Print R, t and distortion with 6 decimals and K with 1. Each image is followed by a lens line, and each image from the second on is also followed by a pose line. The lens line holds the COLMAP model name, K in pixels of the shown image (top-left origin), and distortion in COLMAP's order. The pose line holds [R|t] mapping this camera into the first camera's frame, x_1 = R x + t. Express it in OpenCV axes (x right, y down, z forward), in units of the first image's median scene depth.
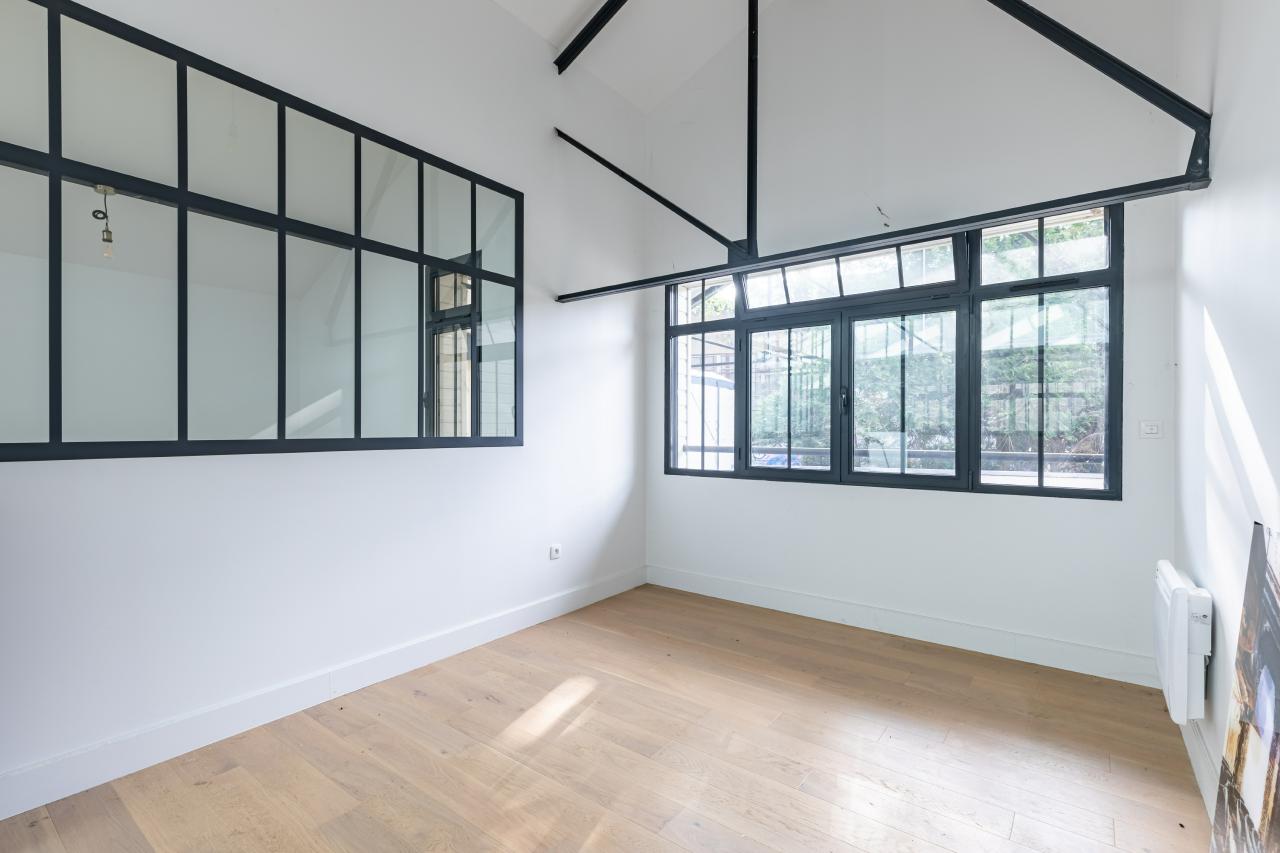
lens RADIAL K [[585.1, 0, 640.0], [0, 585.1, 426.5], [0, 0, 1]] dist [0.000888, 0.000148]
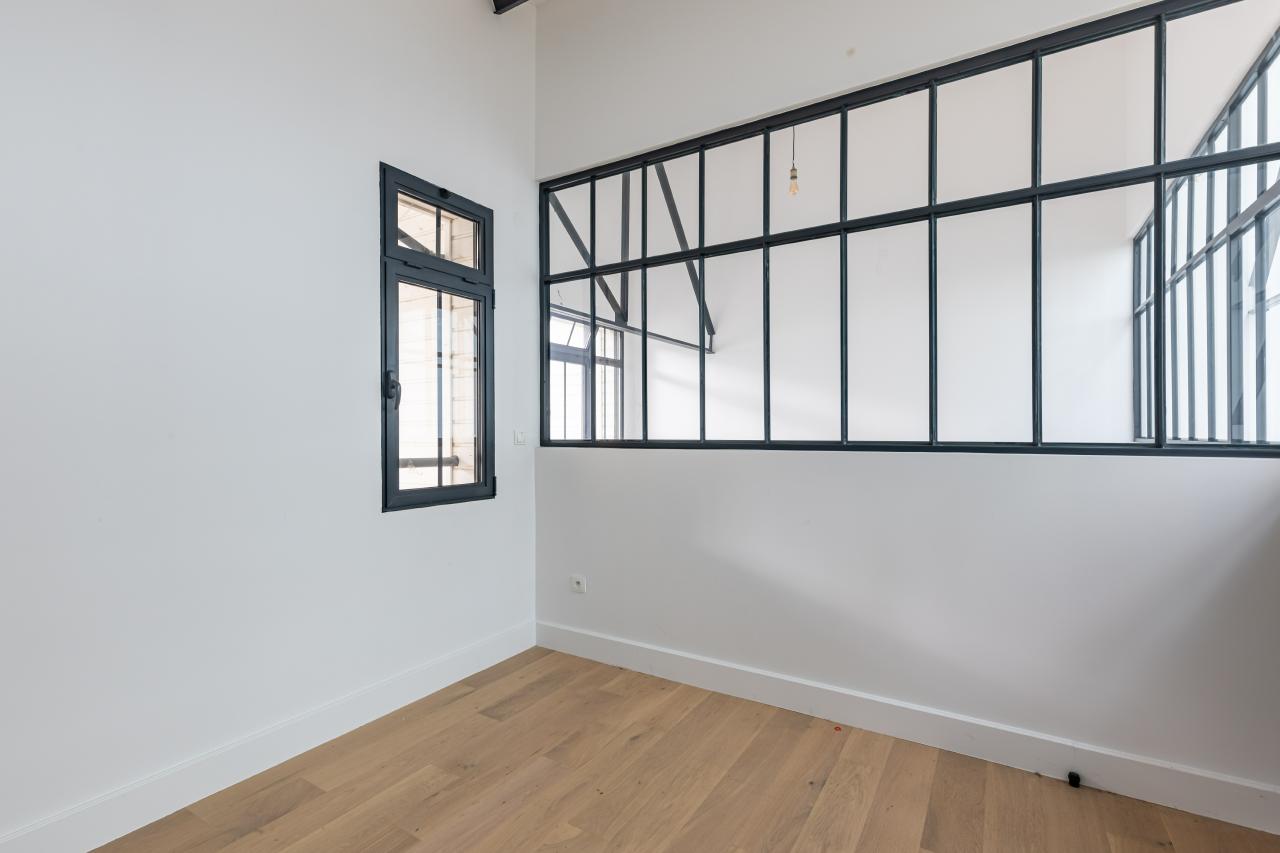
lens RADIAL K [[585.1, 0, 640.0], [0, 585.1, 426.5], [0, 0, 1]] dist [0.000888, 0.000148]
pose [[0.072968, -0.005374, -0.997320, 0.539061], [0.000253, 0.999986, -0.005370, 0.000791], [0.997334, 0.000139, 0.072968, 0.817585]]
